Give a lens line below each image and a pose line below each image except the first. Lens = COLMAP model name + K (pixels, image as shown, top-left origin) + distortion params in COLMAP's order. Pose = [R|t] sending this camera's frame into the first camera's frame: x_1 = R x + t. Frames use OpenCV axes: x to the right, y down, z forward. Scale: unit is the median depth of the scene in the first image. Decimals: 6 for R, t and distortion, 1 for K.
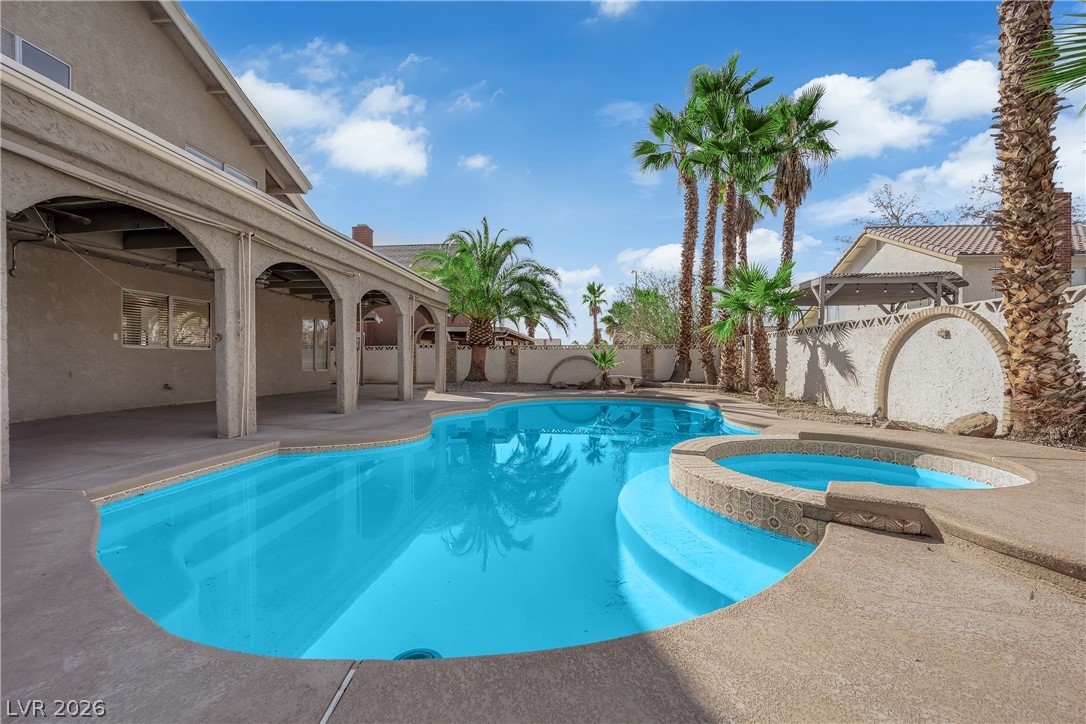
lens RADIAL K [[442.2, 0, 538.2], [0, 442.2, 363.5], [0, 0, 1]] dist [-0.011267, -0.001175]
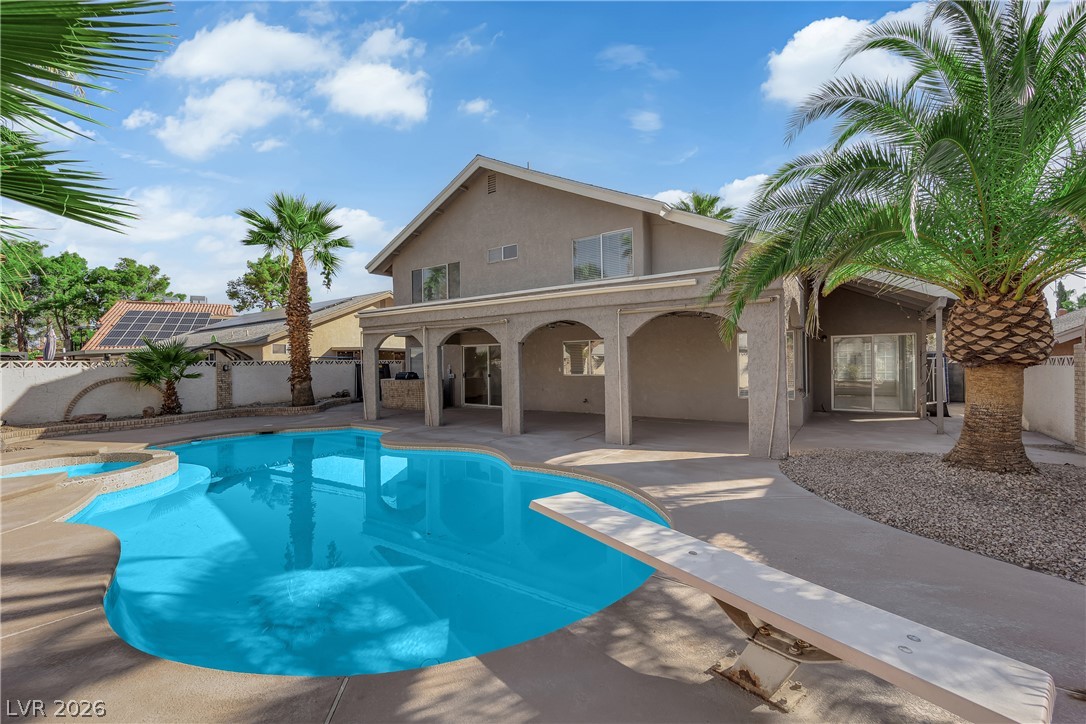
lens RADIAL K [[459.3, 0, 543.0], [0, 459.3, 362.0], [0, 0, 1]] dist [-0.027010, -0.000410]
pose [[-0.460056, 0.005722, -0.887871, 0.518978], [0.010395, 0.999945, 0.001058, -0.068963], [0.887829, -0.008743, -0.460091, 1.311815]]
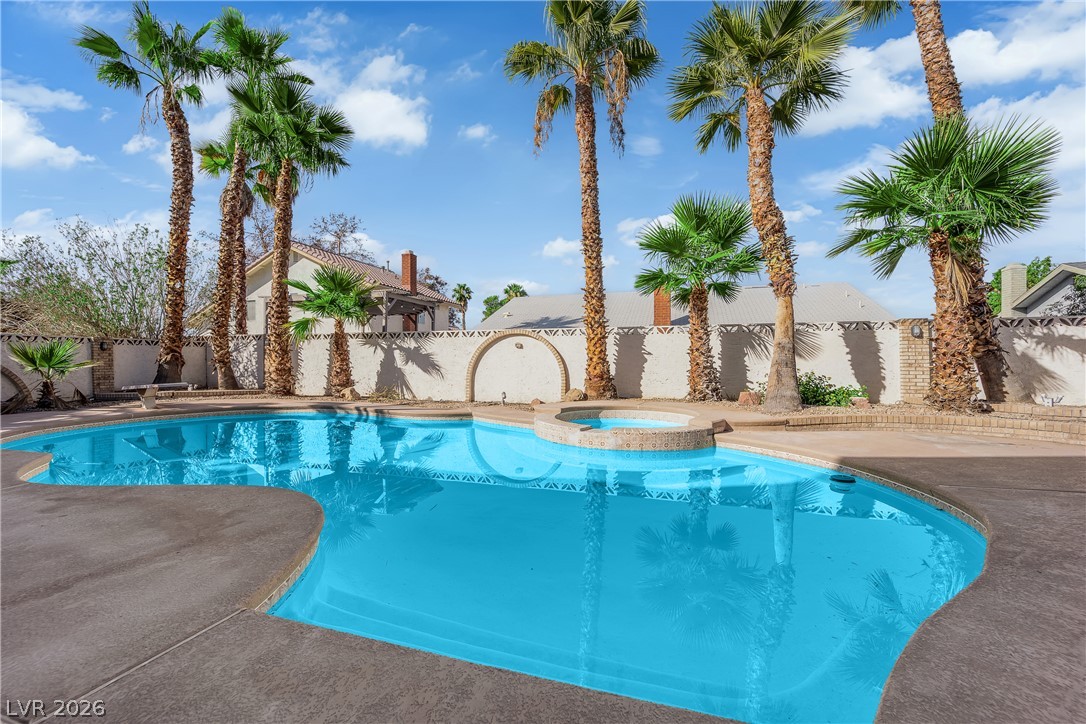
lens RADIAL K [[442.2, 0, 538.2], [0, 442.2, 363.5], [0, 0, 1]] dist [-0.011267, -0.001175]
pose [[0.202735, -0.008966, 0.979193, -0.439737], [0.005707, 0.999952, 0.007974, -0.007402], [-0.979217, 0.003972, 0.202776, 0.358902]]
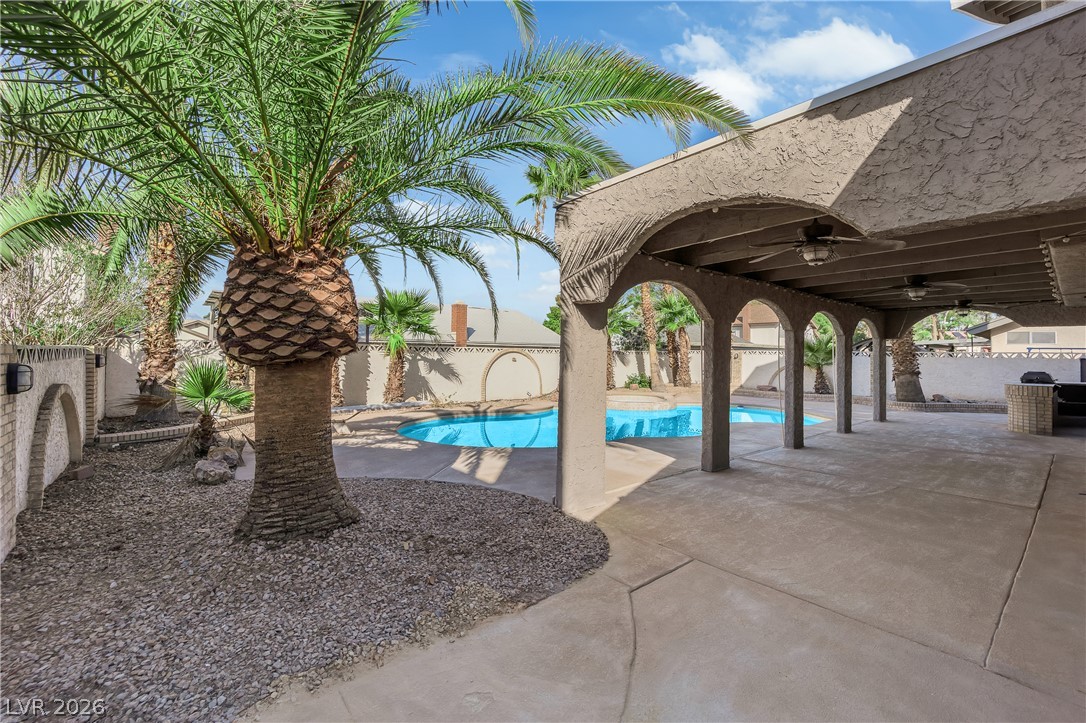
lens RADIAL K [[451.4, 0, 544.1], [0, 451.4, 343.7], [0, 0, 1]] dist [-0.015013, -0.000439]
pose [[-0.725856, 0.001276, 0.687846, -0.582173], [-0.014079, 0.999761, -0.016712, -0.070222], [-0.687703, -0.021815, -0.725665, 1.673083]]
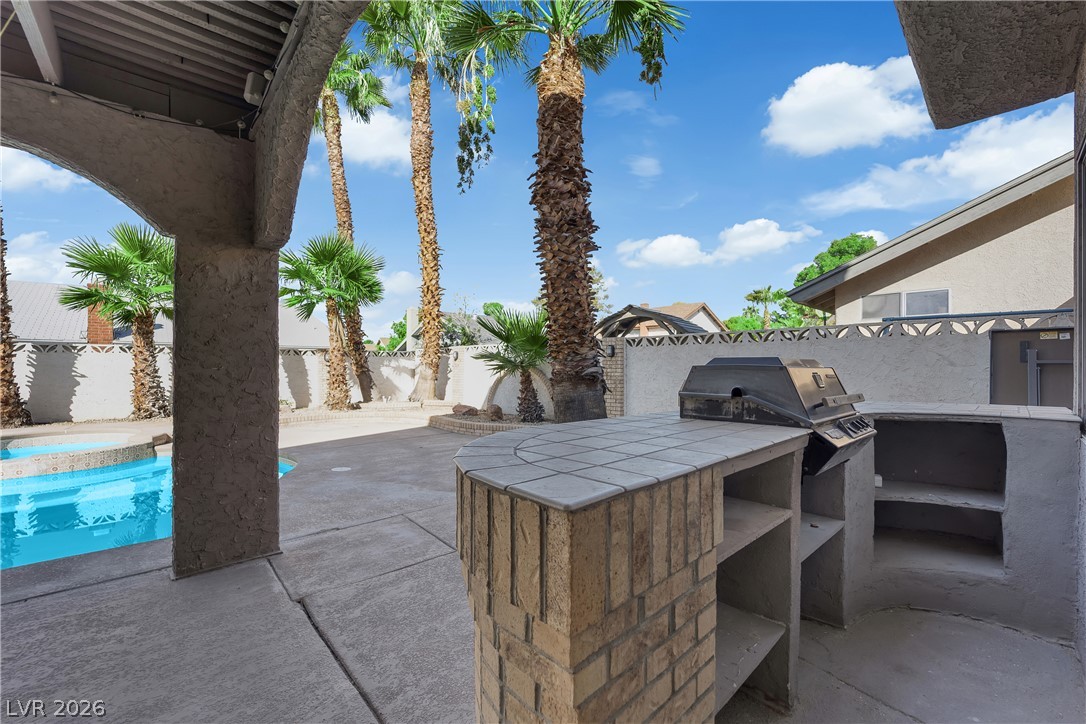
lens RADIAL K [[439.7, 0, 536.0], [0, 439.7, 367.9], [0, 0, 1]] dist [-0.016771, -0.000289]
pose [[-0.755251, -0.005622, 0.655411, -0.729500], [0.000063, 0.999963, 0.008650, -0.038573], [-0.655435, 0.006574, -0.755223, 0.372473]]
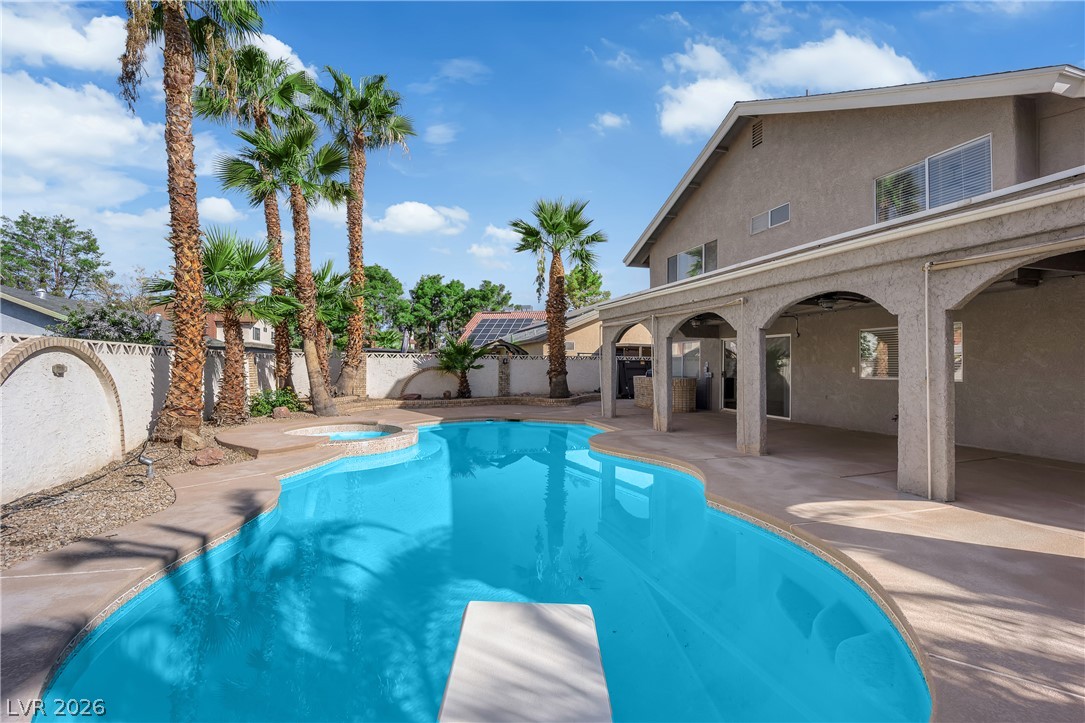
lens RADIAL K [[452.2, 0, 531.4], [0, 452.2, 361.6], [0, 0, 1]] dist [0.000800, -0.006336]
pose [[-0.913297, -0.007970, -0.407217, 0.281724], [-0.008040, 0.999966, -0.001540, -0.055032], [0.407215, 0.001868, -0.913330, 1.312943]]
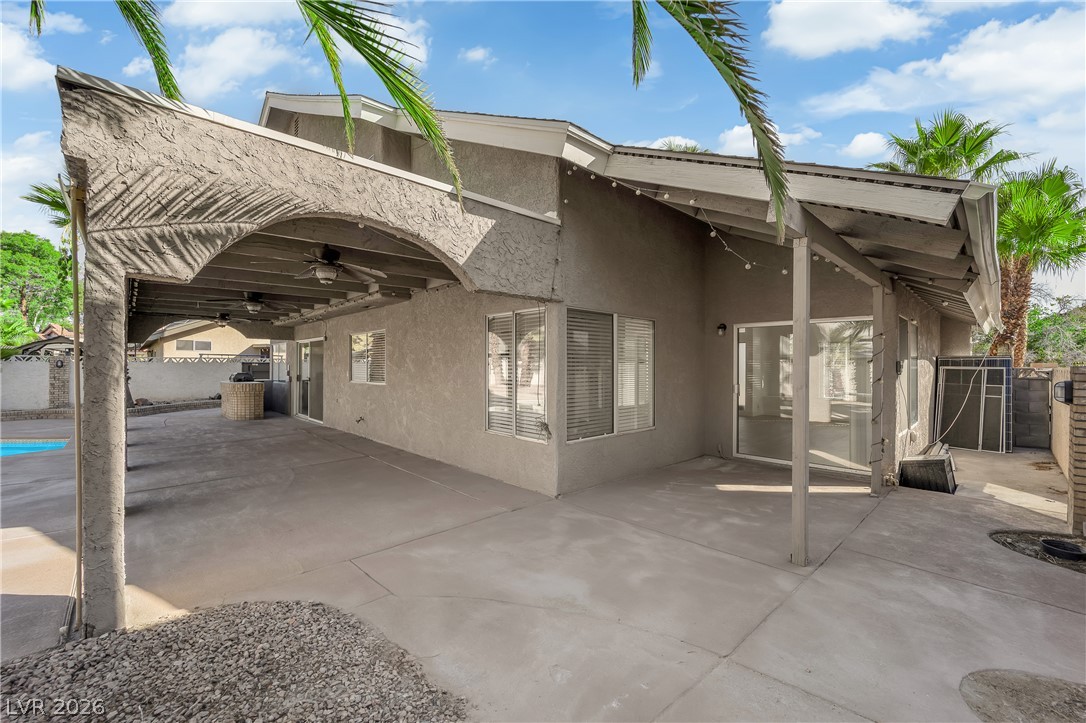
lens RADIAL K [[442.2, 0, 538.2], [0, 442.2, 363.0], [0, 0, 1]] dist [-0.011267, -0.001175]
pose [[-0.643930, -0.011322, -0.765000, -0.262742], [-0.009448, 0.999932, -0.006846, -0.067127], [0.765026, 0.002820, -0.643993, 1.677450]]
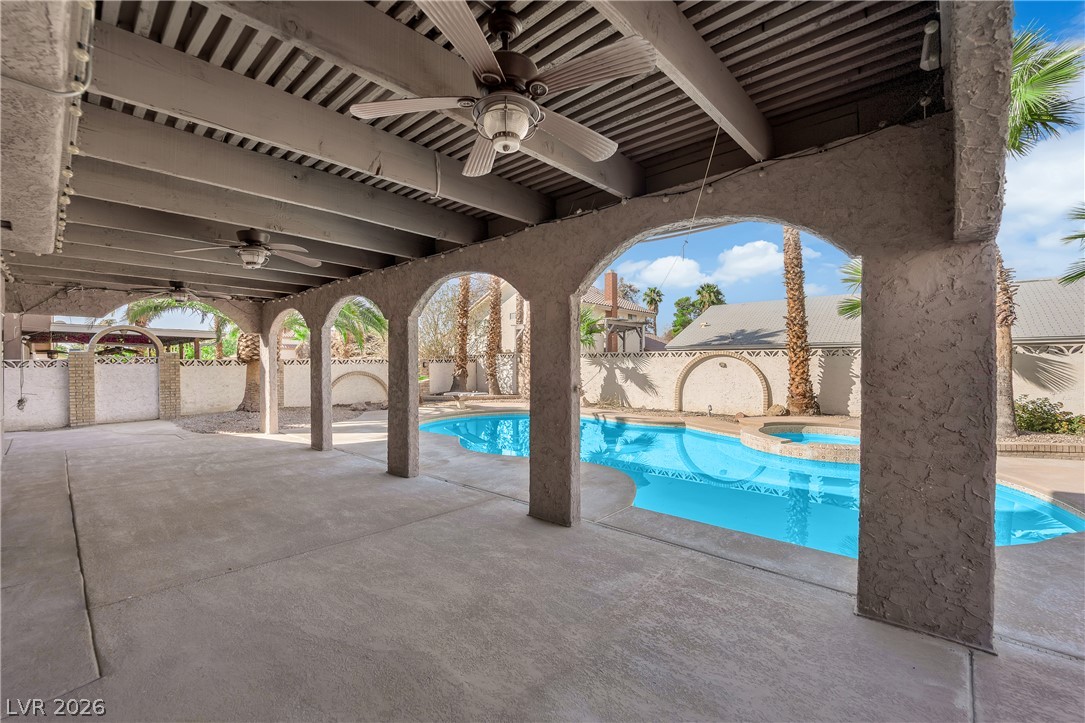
lens RADIAL K [[444.9, 0, 539.7], [0, 444.9, 363.6], [0, 0, 1]] dist [-0.005889, -0.005272]
pose [[0.577249, -0.010760, 0.816497, -0.709531], [0.010755, 0.999927, 0.005574, -0.057188], [-0.816497, 0.005564, 0.577323, 0.322328]]
